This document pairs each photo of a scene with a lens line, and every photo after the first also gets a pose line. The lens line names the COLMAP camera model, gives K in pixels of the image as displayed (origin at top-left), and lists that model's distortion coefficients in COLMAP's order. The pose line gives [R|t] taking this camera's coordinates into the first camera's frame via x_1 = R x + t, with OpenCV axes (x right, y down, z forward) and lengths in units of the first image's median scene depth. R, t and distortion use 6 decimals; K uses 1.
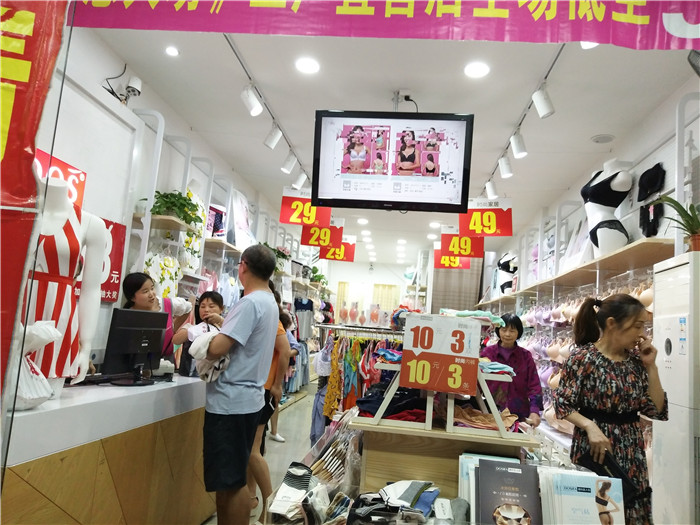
lens RADIAL K [[519.1, 0, 352.0], [0, 519.1, 258.8], [0, 0, 1]] dist [0.065345, -0.091301]
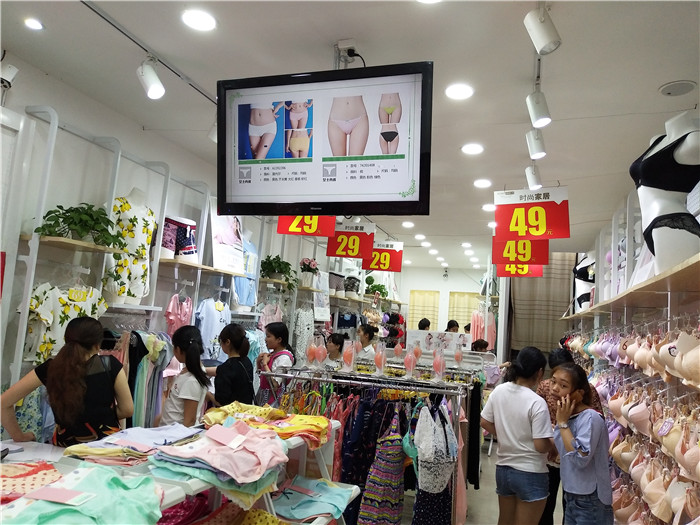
lens RADIAL K [[514.5, 0, 360.1], [0, 514.5, 261.7], [0, 0, 1]] dist [0.004780, -0.001006]
pose [[0.977346, -0.032386, -0.209157, 0.256659], [0.033161, 0.999450, 0.000200, -0.029922], [0.209035, -0.007131, 0.977882, 0.338802]]
